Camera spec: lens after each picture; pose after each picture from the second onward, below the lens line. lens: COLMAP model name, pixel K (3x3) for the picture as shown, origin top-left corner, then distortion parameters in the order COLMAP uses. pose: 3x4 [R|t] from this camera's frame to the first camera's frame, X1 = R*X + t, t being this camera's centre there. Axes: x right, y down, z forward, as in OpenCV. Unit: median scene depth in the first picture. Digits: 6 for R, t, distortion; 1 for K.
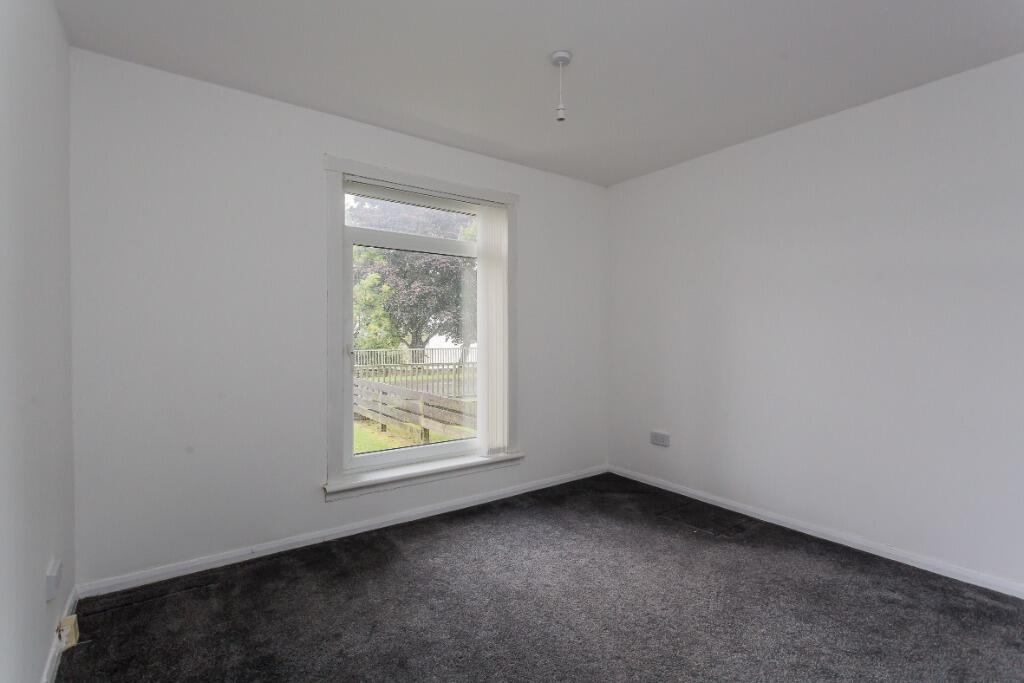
lens RADIAL K [[486.7, 0, 512.0], [0, 486.7, 341.5], [0, 0, 1]] dist [-0.000290, -0.000118]
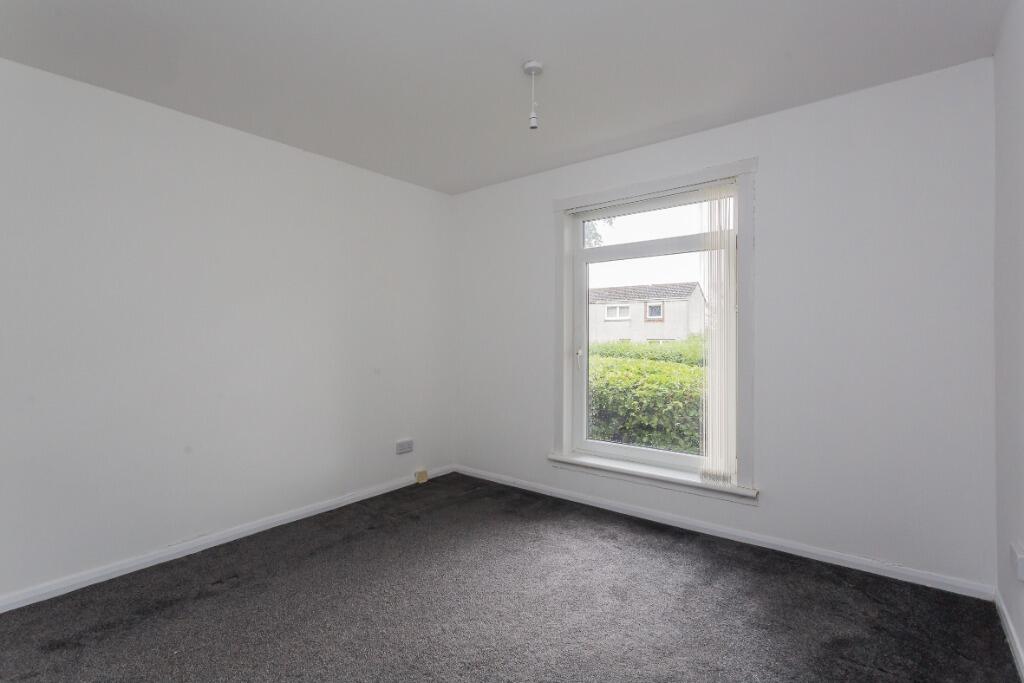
lens RADIAL K [[486.7, 0, 512.0], [0, 486.7, 341.5], [0, 0, 1]] dist [-0.000290, -0.000118]
pose [[0.257509, 0.005266, -0.966262, 0.816229], [-0.009606, 0.999950, 0.002889, -0.008138], [0.966228, 0.008538, 0.257547, 0.530243]]
